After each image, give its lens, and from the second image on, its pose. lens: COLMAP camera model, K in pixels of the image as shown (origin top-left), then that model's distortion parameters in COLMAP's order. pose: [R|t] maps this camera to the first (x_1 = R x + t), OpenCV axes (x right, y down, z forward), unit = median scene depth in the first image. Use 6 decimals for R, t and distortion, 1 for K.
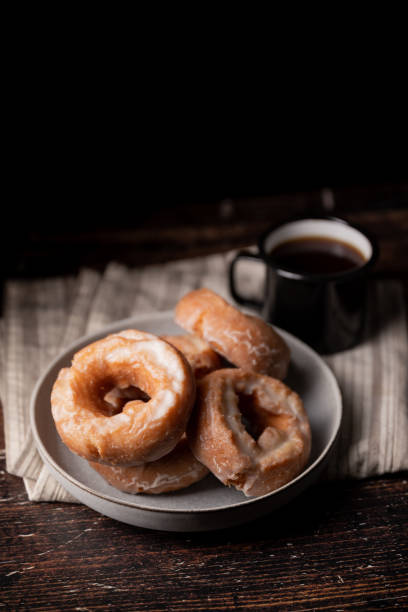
lens RADIAL K [[1018.8, 0, 204.0], [0, 1018.8, 306.0], [0, 0, 1]] dist [-0.113481, 0.003431]
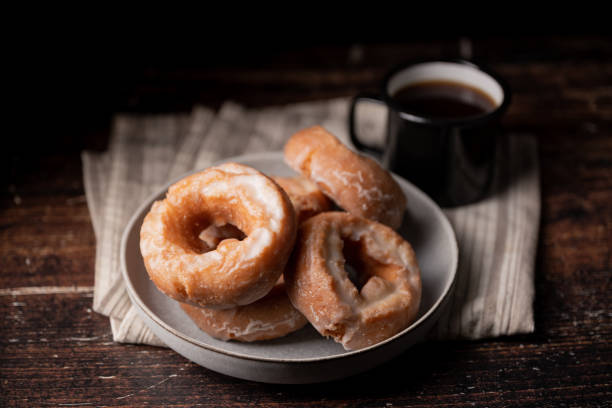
lens RADIAL K [[1018.8, 0, 306.1], [0, 1018.8, 211.9], [0, 0, 1]] dist [-0.113481, 0.003431]
pose [[0.997132, 0.052499, -0.054506, 0.048303], [-0.051155, 0.998358, 0.025771, 0.039847], [0.055769, -0.022909, 0.998181, 0.079301]]
